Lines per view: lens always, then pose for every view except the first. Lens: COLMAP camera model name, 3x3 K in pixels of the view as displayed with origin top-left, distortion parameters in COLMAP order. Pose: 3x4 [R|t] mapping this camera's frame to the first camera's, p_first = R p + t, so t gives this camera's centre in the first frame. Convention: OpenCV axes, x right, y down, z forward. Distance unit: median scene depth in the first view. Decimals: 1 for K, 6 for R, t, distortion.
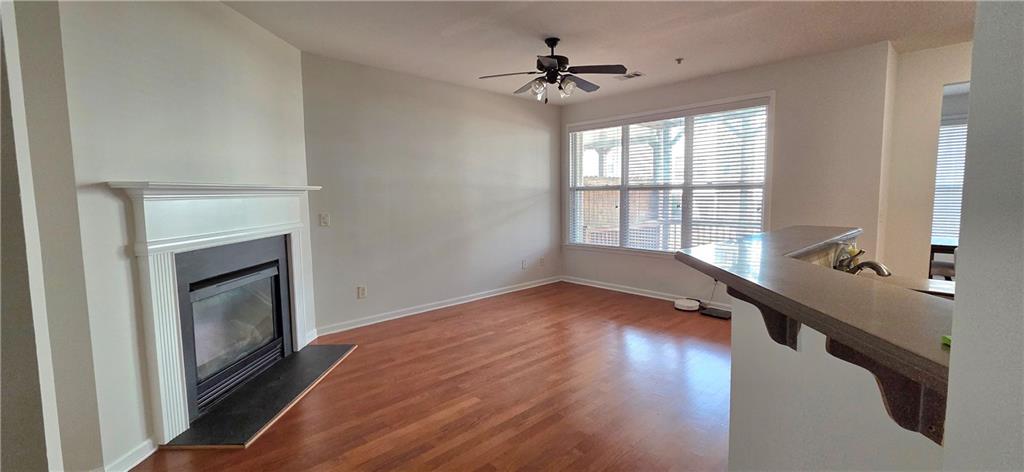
lens RADIAL K [[415.9, 0, 512.6], [0, 415.9, 228.2], [0, 0, 1]] dist [0.000459, 0.000144]
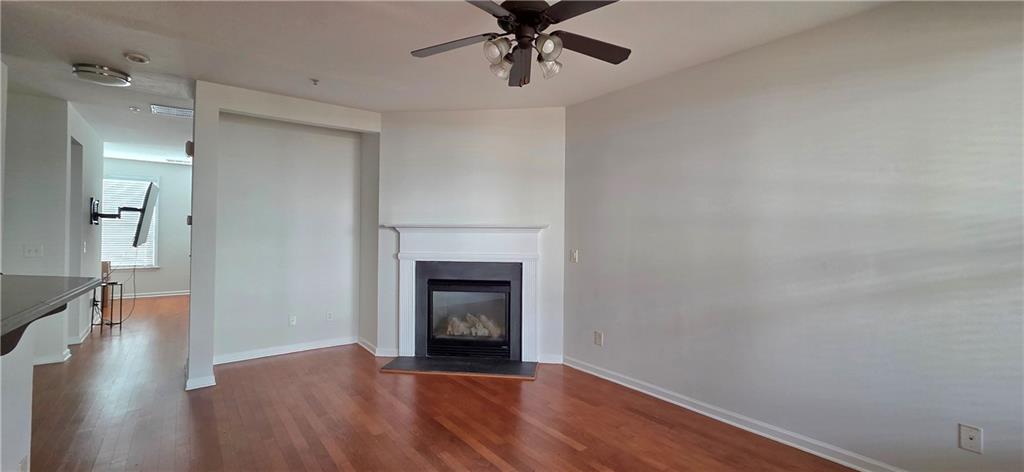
lens RADIAL K [[415.9, 0, 512.6], [0, 415.9, 228.2], [0, 0, 1]] dist [0.000459, 0.000144]
pose [[-0.097301, 0.002027, -0.995253, 0.727315], [-0.088629, 0.996007, 0.010693, -0.104090], [0.991301, 0.089248, -0.096733, 1.120798]]
